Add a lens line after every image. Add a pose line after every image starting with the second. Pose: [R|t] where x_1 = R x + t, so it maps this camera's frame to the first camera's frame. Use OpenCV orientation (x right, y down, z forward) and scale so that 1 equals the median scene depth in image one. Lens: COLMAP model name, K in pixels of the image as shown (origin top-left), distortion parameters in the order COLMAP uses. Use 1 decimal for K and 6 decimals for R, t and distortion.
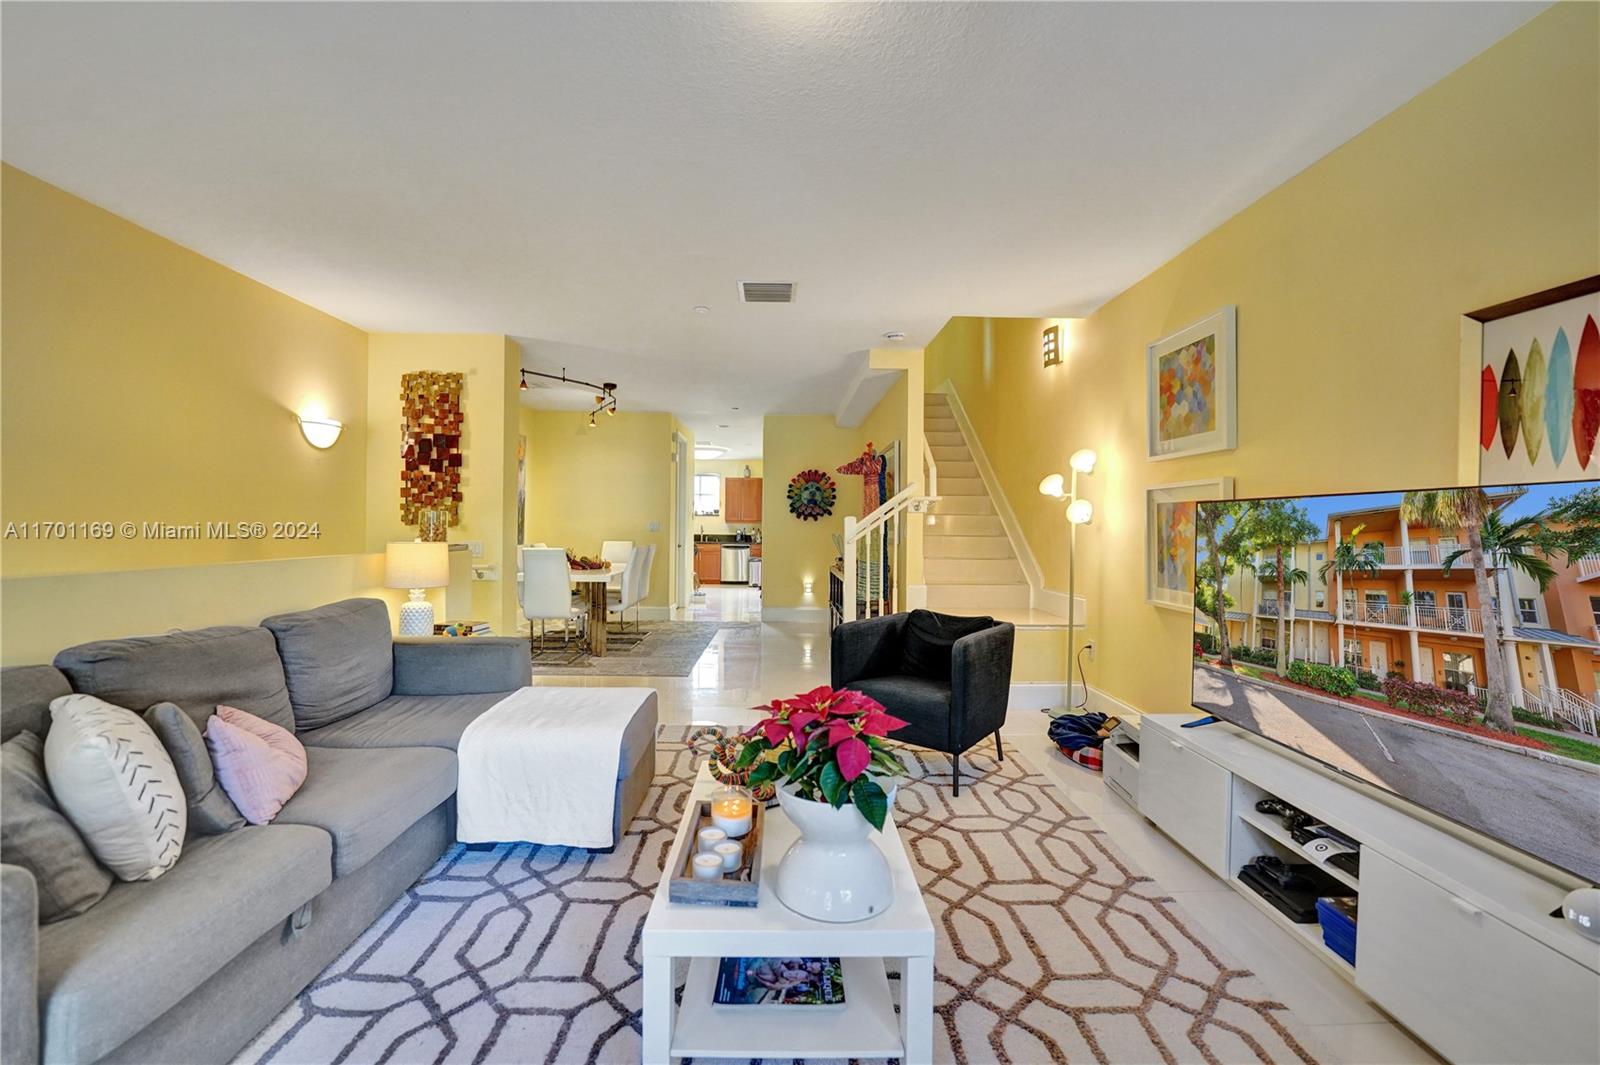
lens RADIAL K [[660.4, 0, 791.7], [0, 660.4, 532.8], [0, 0, 1]] dist [-0.026720, 0.003675]
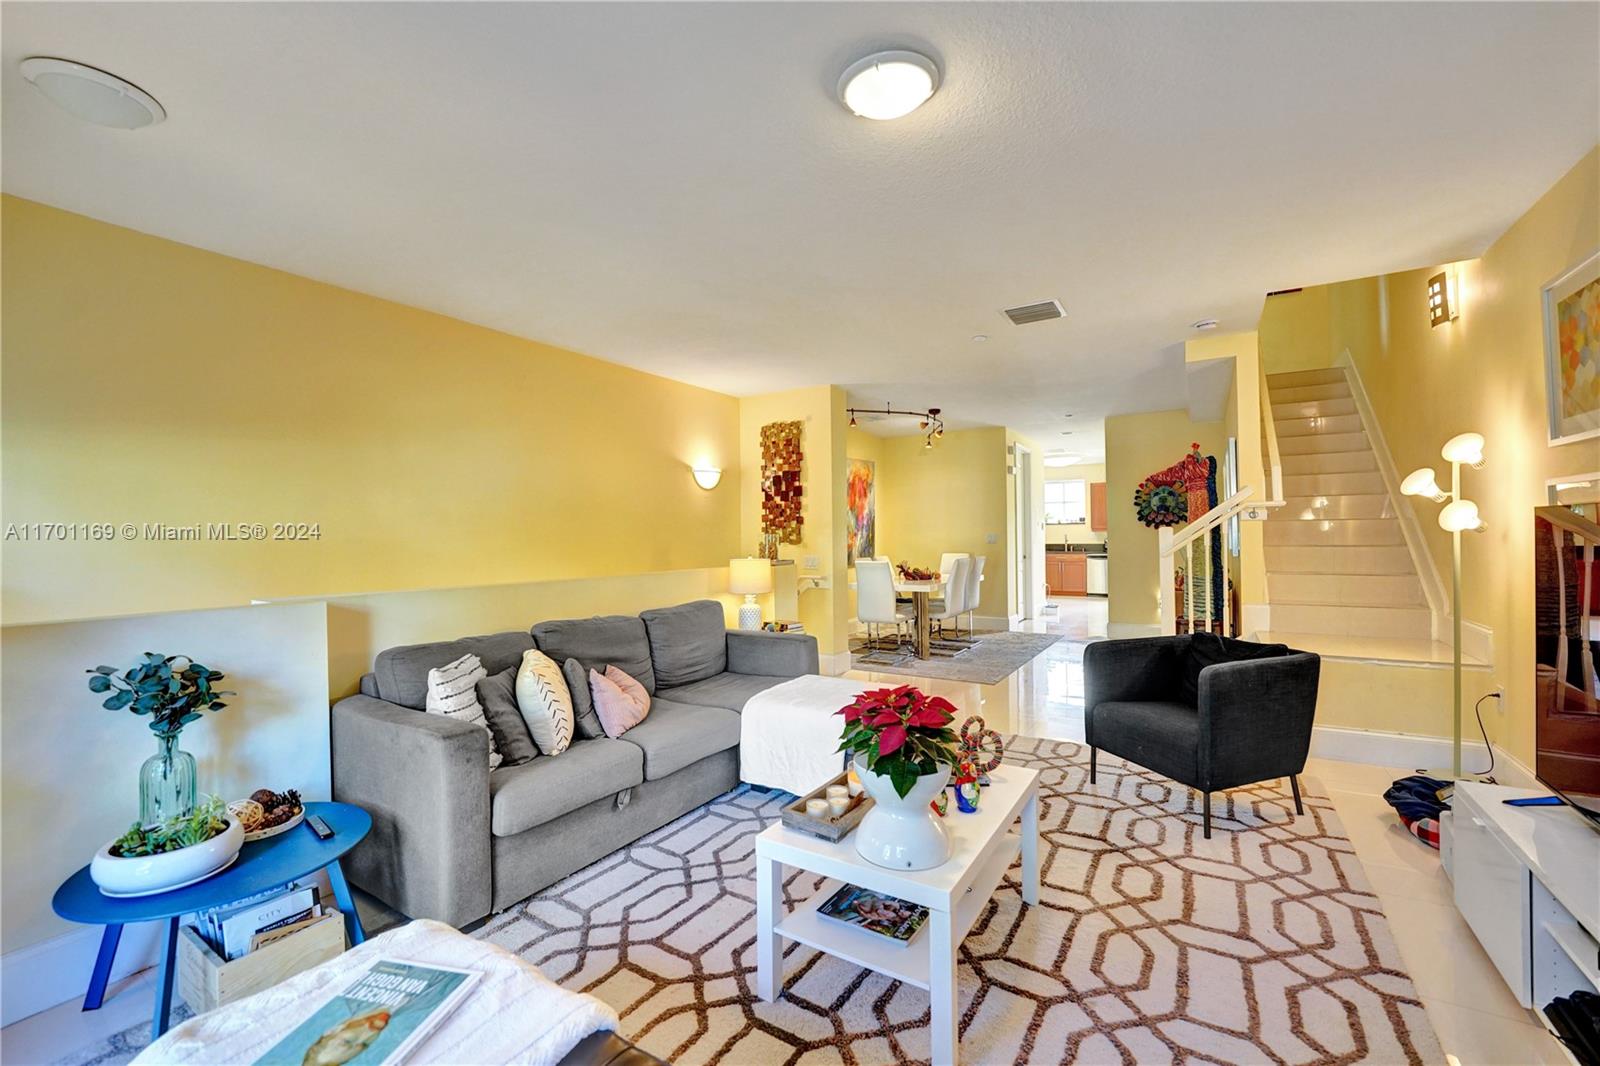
lens RADIAL K [[659.3, 0, 796.2], [0, 659.3, 532.0], [0, 0, 1]] dist [-0.020501, 0.001271]
pose [[0.834422, -0.024124, -0.550599, 0.245847], [0.016836, 0.999691, -0.018286, -0.014855], [0.550870, 0.005988, 0.834570, -0.063426]]
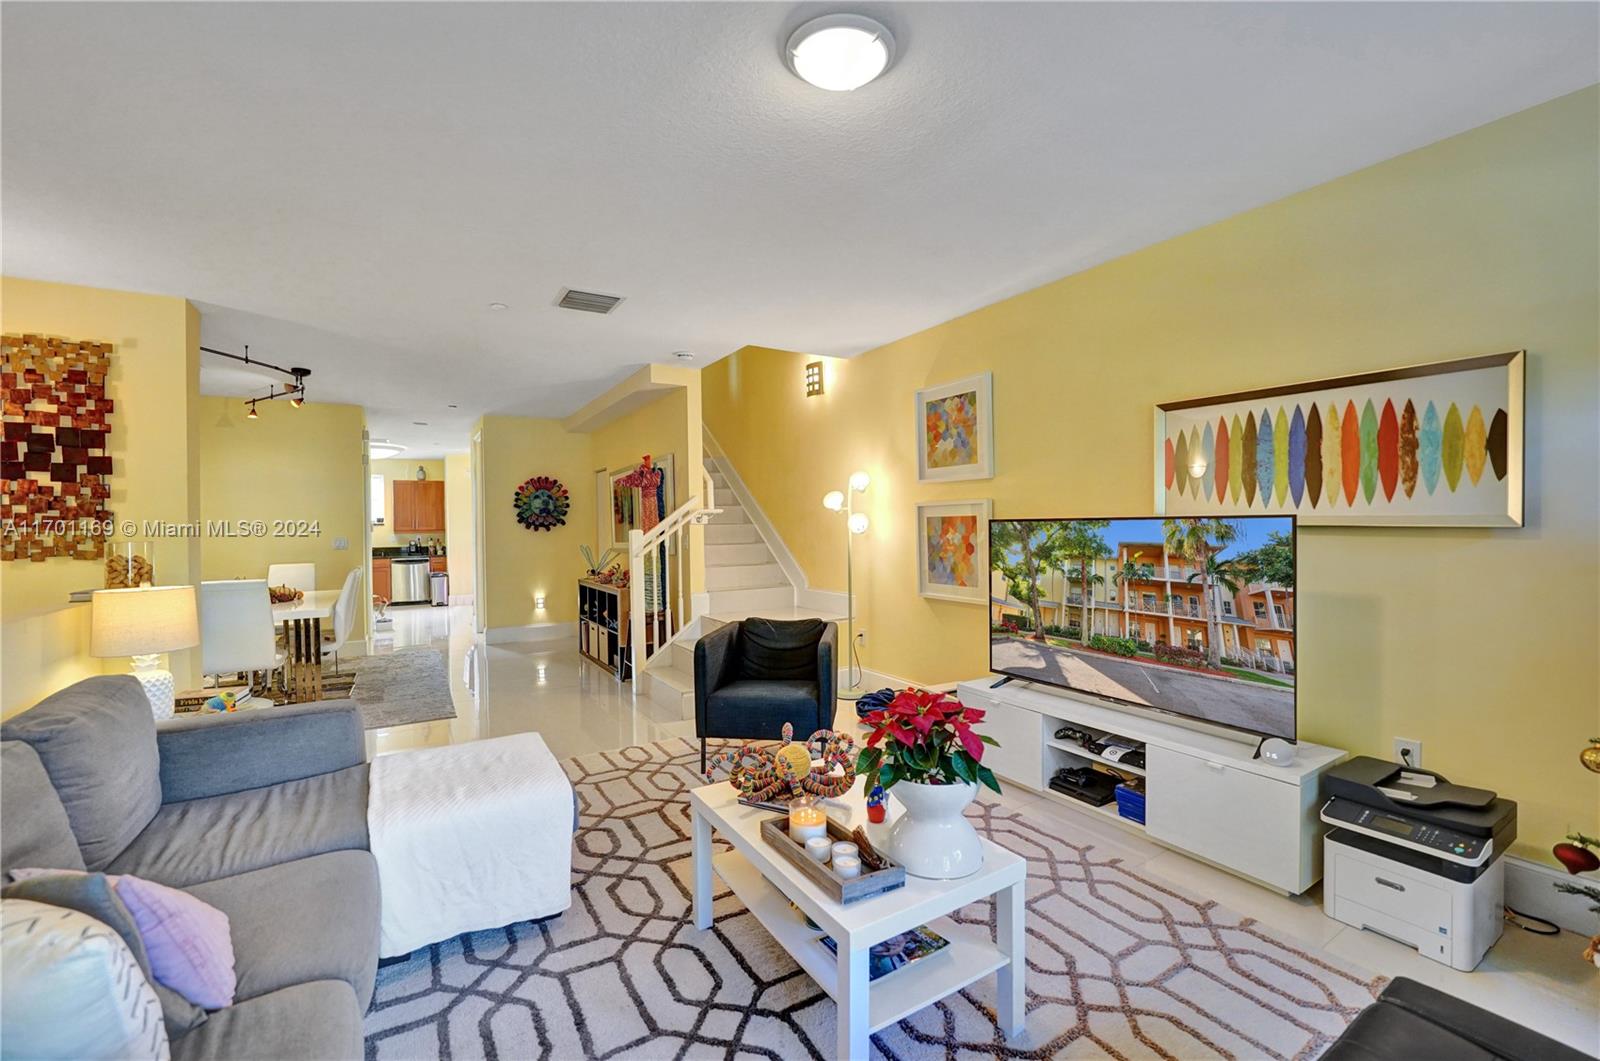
lens RADIAL K [[660.4, 0, 799.4], [0, 660.4, 530.7], [0, 0, 1]] dist [-0.026720, 0.003675]
pose [[0.860206, -0.026942, 0.509234, -0.314578], [0.028025, 0.999592, 0.005545, -0.033369], [-0.509176, 0.009501, 0.860610, 0.026220]]
